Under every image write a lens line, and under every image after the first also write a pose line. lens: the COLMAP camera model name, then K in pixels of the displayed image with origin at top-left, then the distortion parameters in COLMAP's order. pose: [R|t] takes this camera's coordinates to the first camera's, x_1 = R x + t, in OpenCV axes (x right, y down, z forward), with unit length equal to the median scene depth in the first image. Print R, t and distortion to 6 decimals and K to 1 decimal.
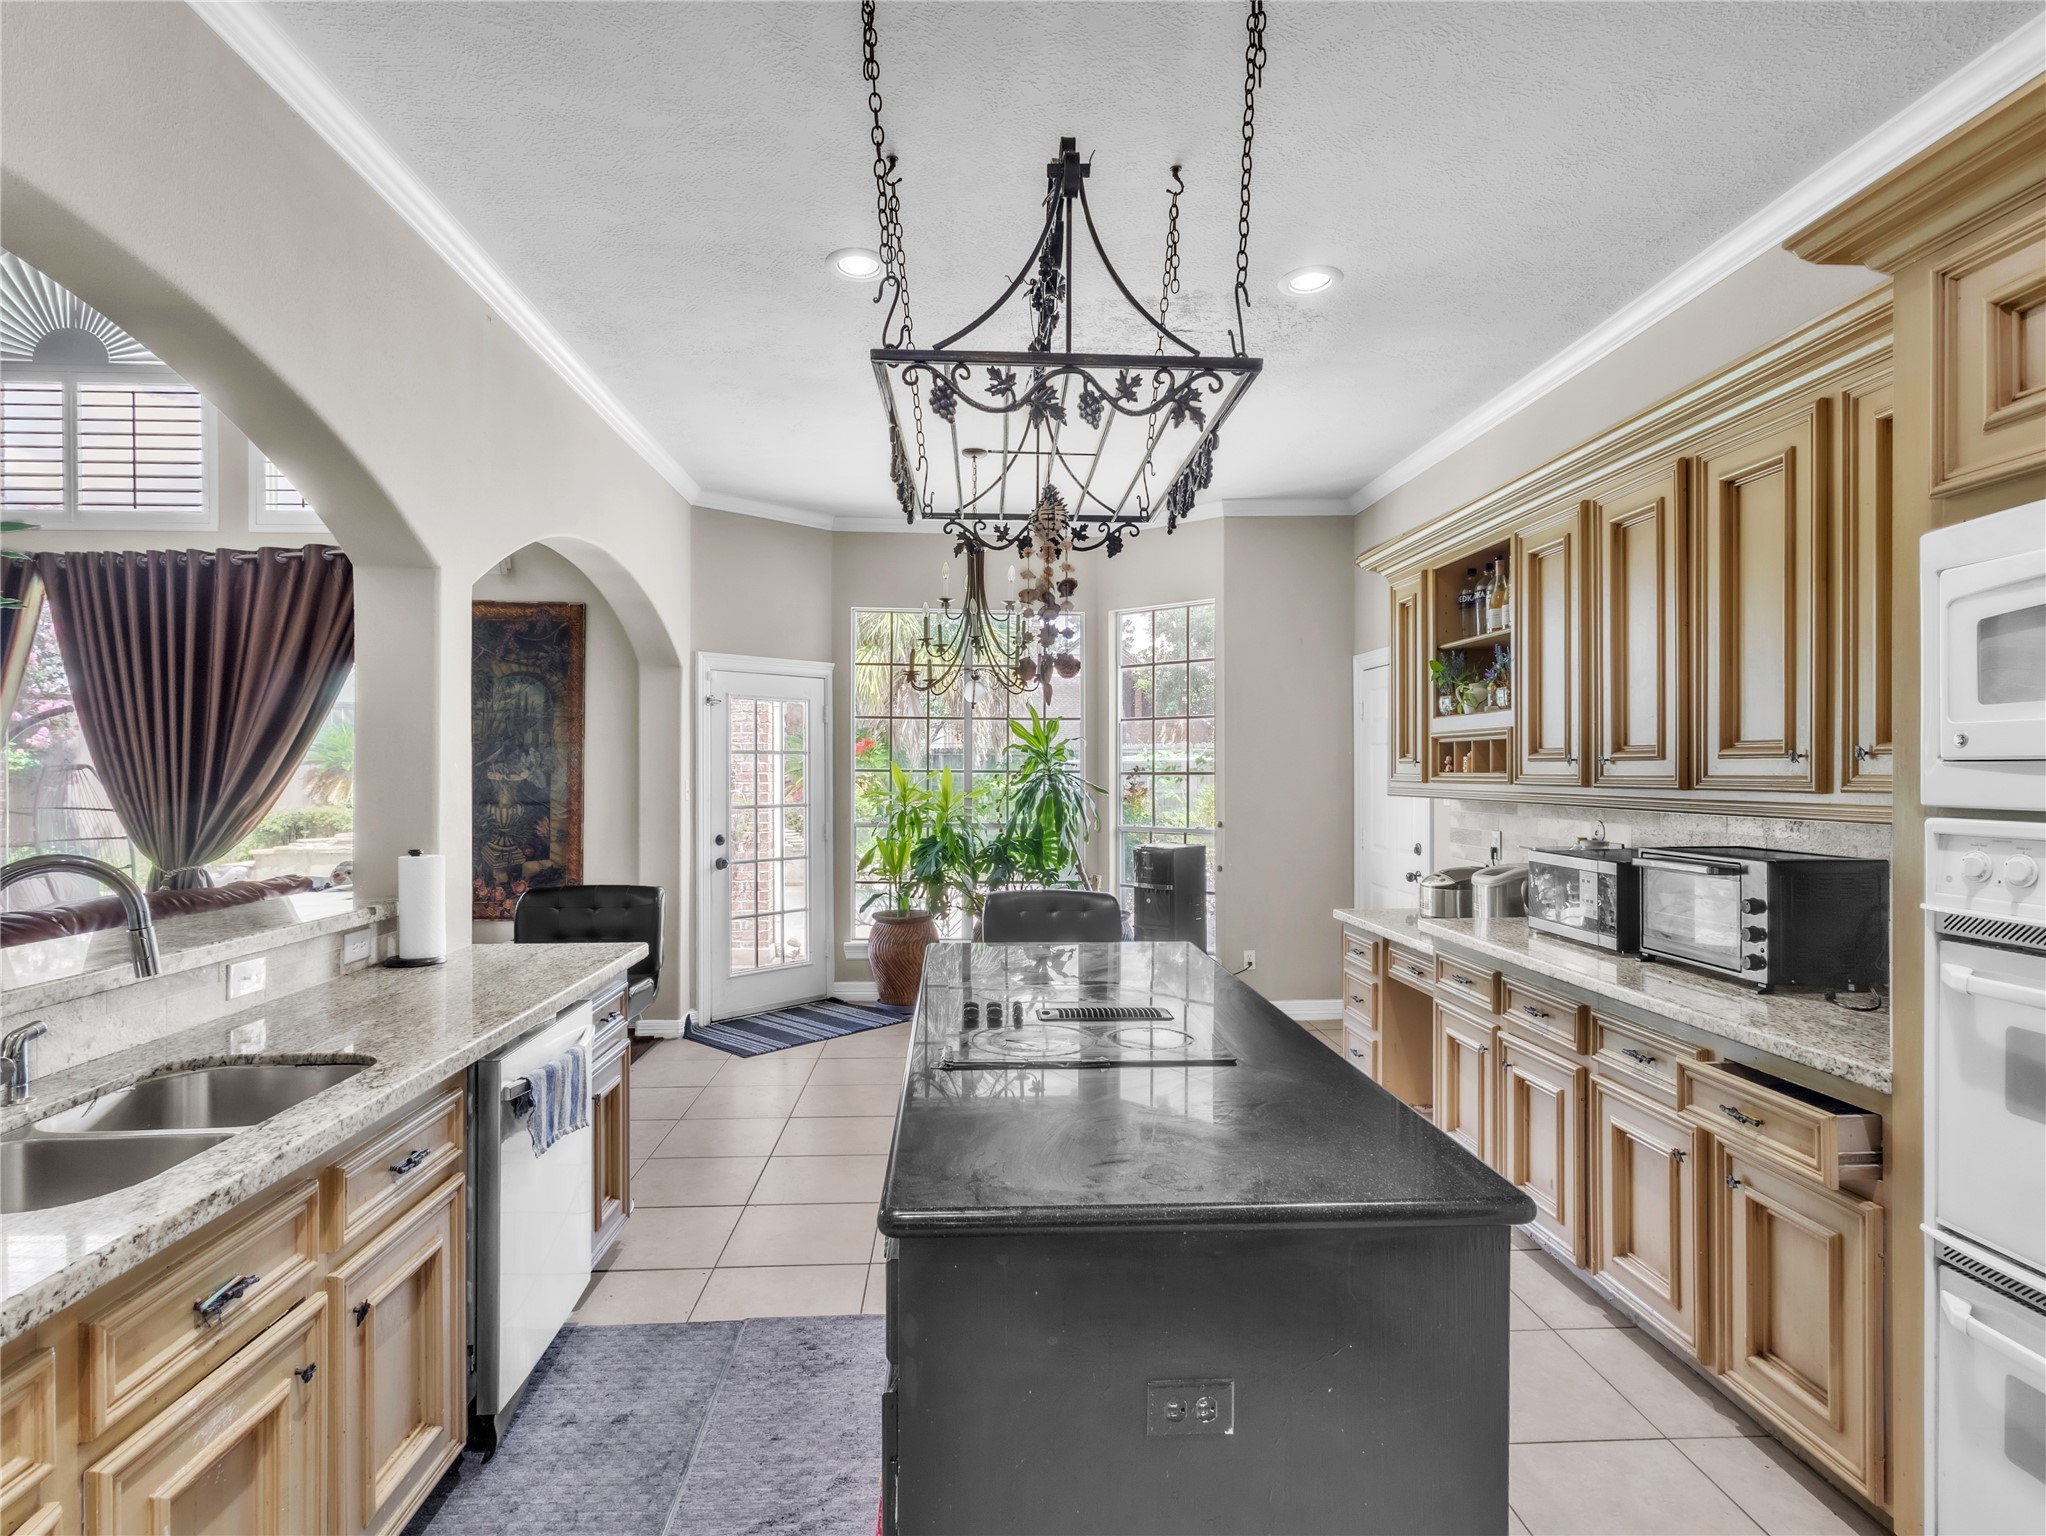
lens RADIAL K [[1068.8, 0, 1017.4], [0, 1068.8, 773.0], [0, 0, 1]] dist [-0.018099, 0.015784]
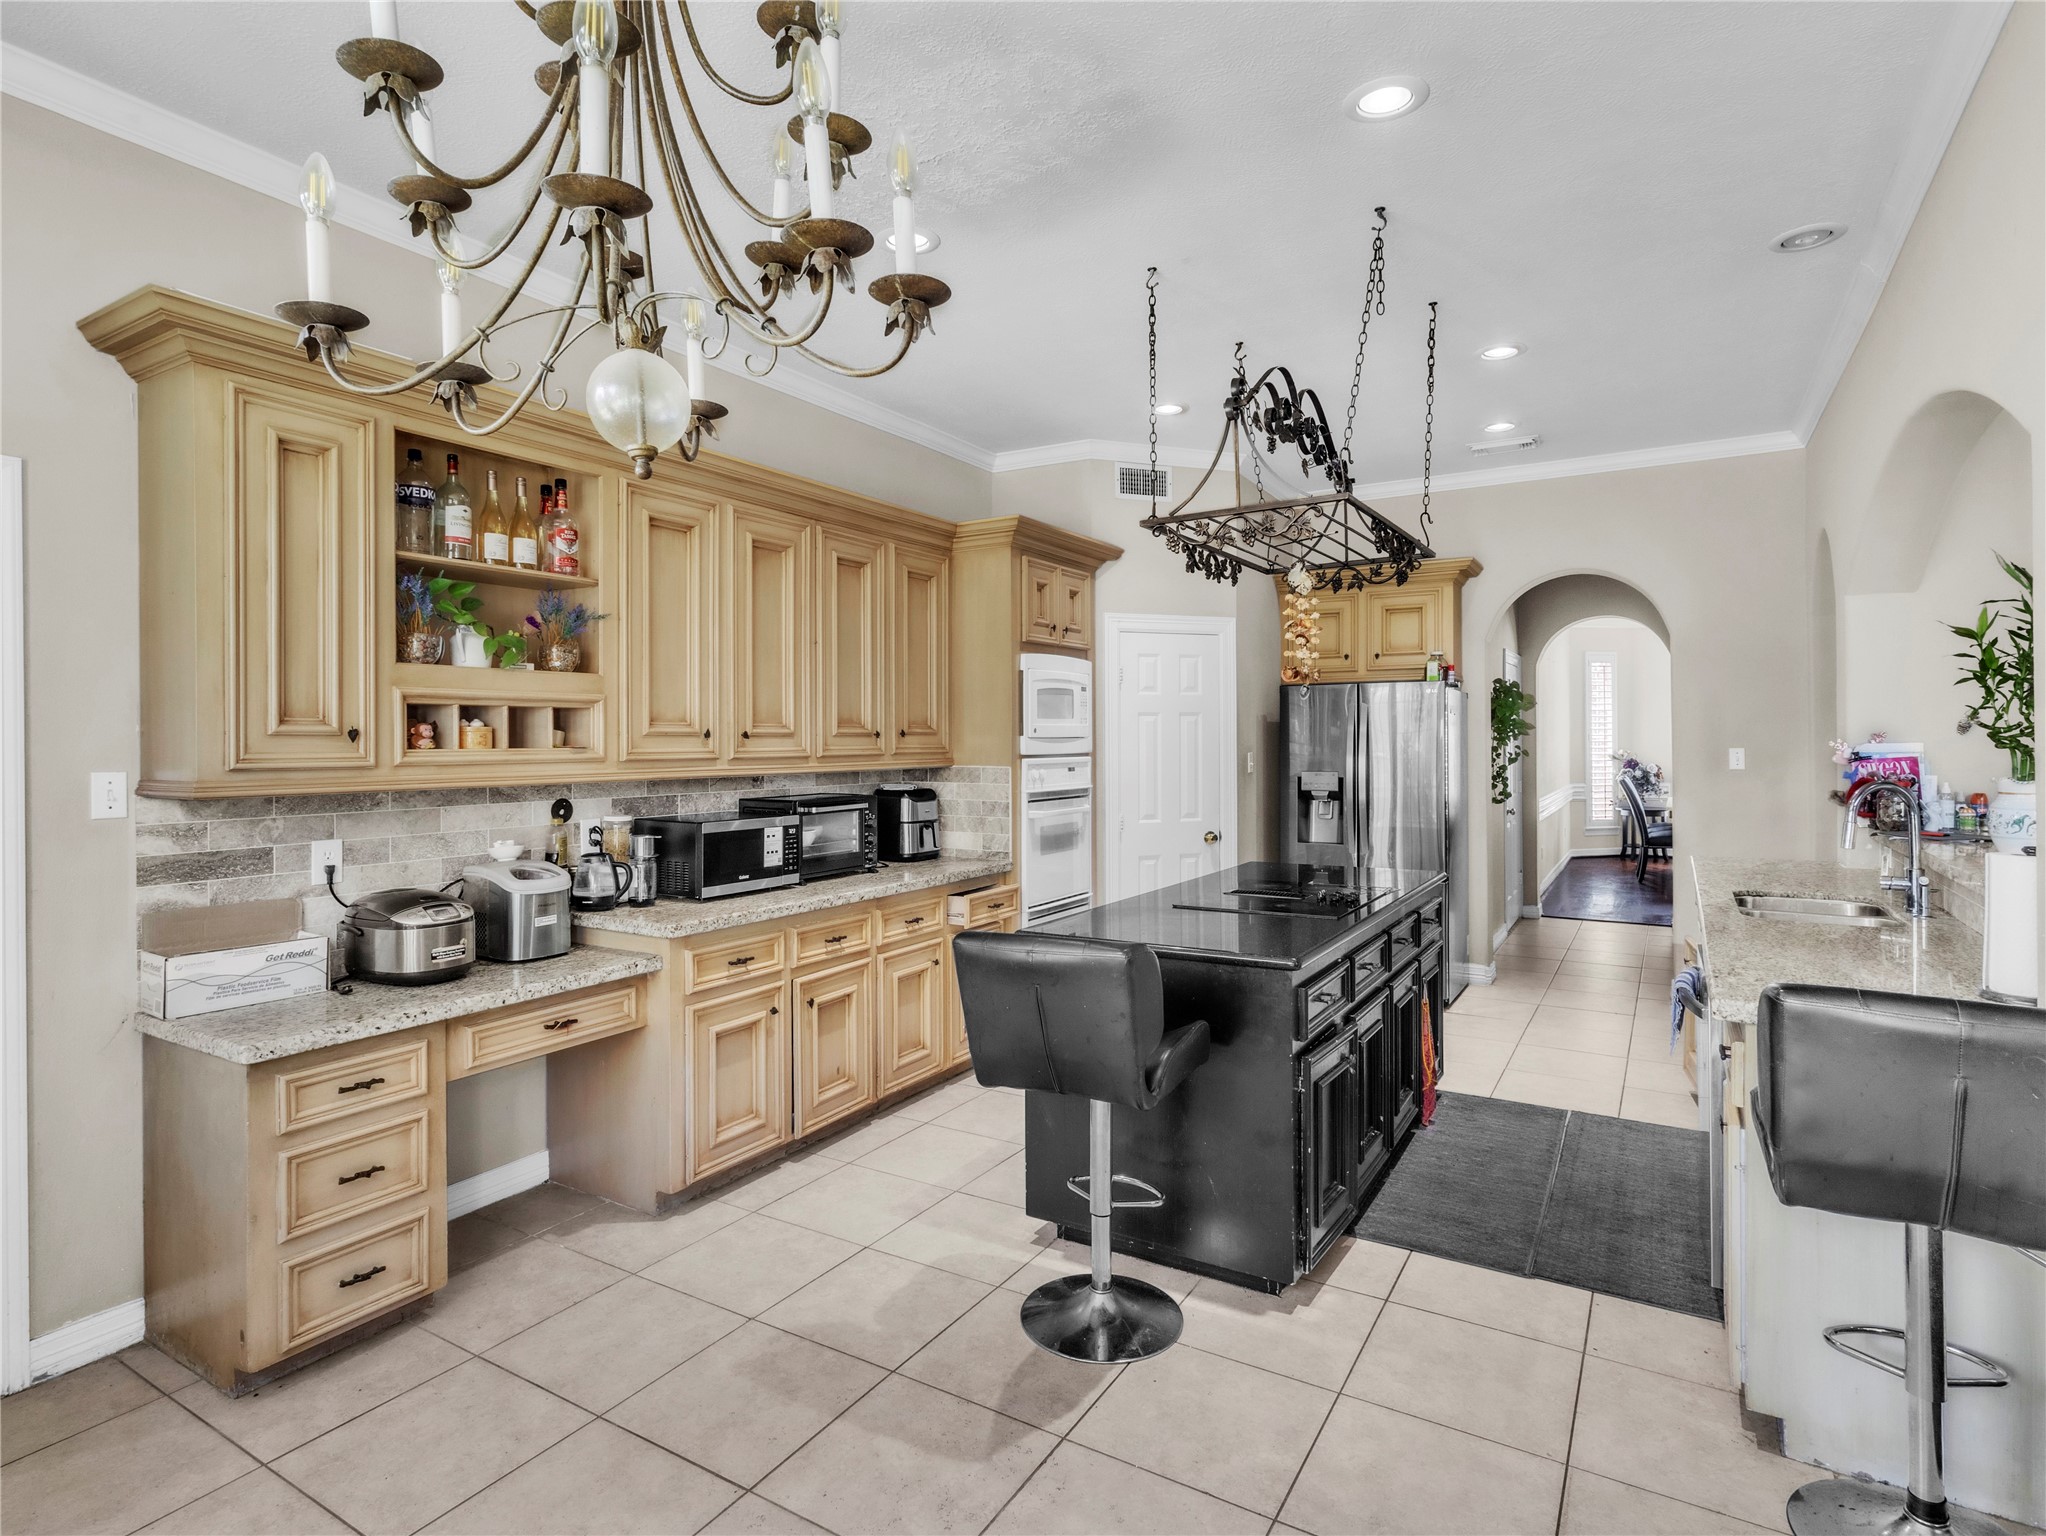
lens RADIAL K [[1077.7, 0, 1014.3], [0, 1077.7, 745.6], [0, 0, 1]] dist [0.001985, 0.000799]
pose [[-0.819314, 0.002660, 0.573340, -0.213719], [0.008114, 0.999943, 0.006956, -0.003226], [-0.573288, 0.010351, -0.819288, 1.014939]]
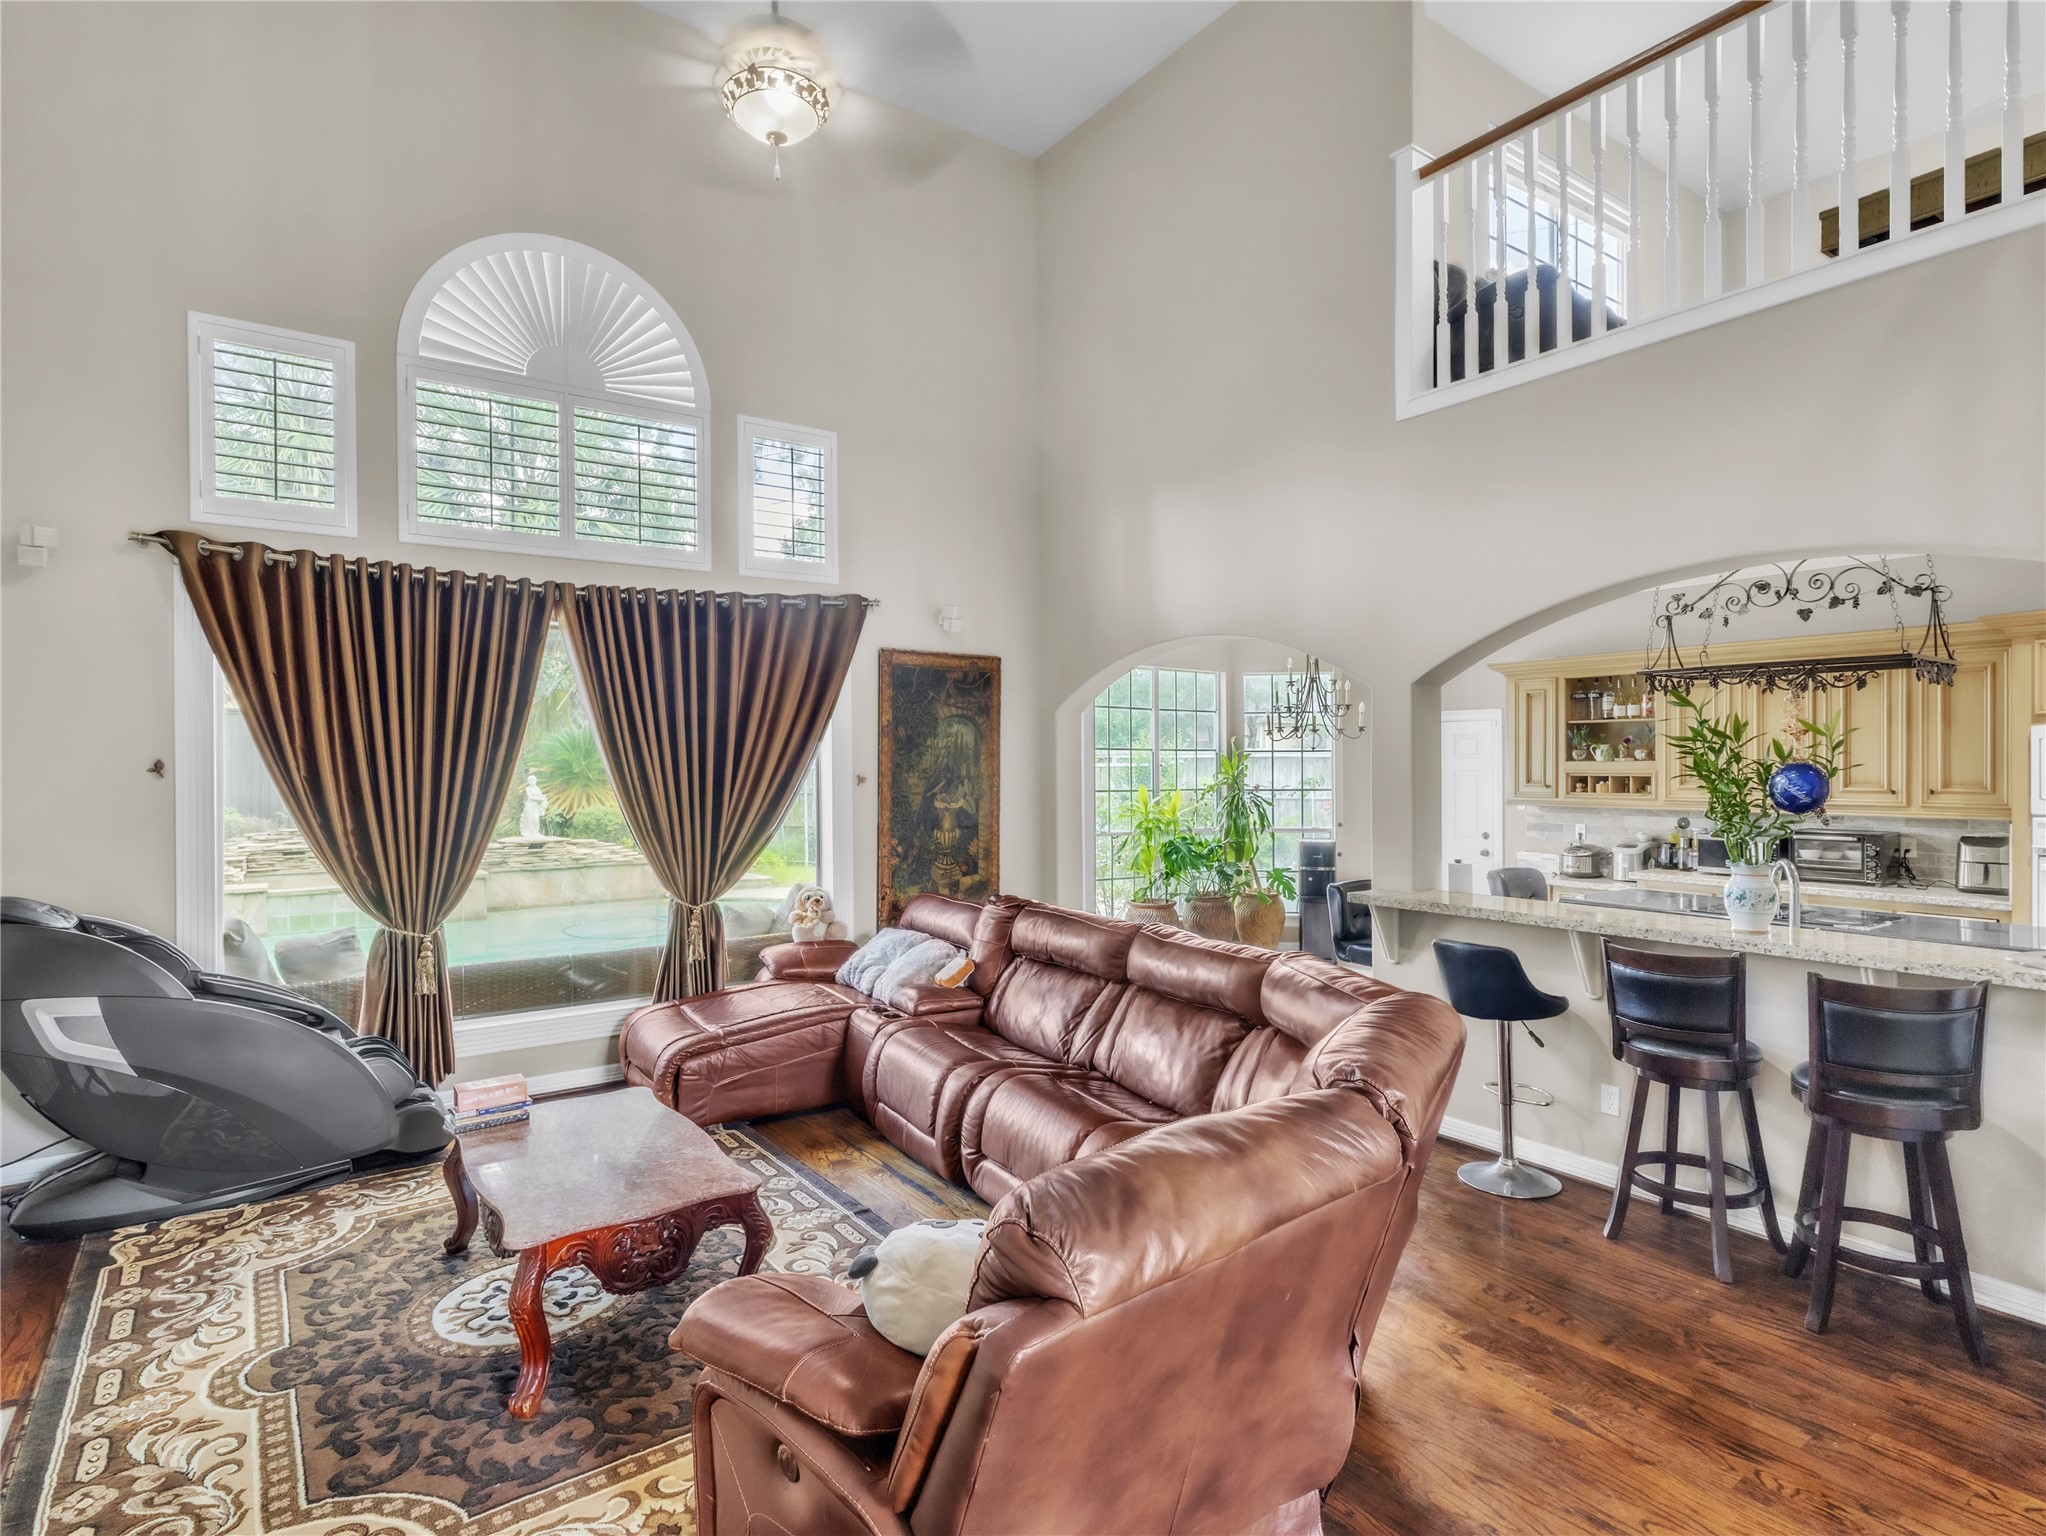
lens RADIAL K [[1077.7, 0, 1014.3], [0, 1077.7, 745.6], [0, 0, 1]] dist [0.001985, 0.000799]
pose [[0.848066, 0.004421, 0.529871, -1.038795], [0.004770, 0.999861, -0.015976, -0.041584], [-0.529868, 0.016076, 0.847928, -0.030762]]
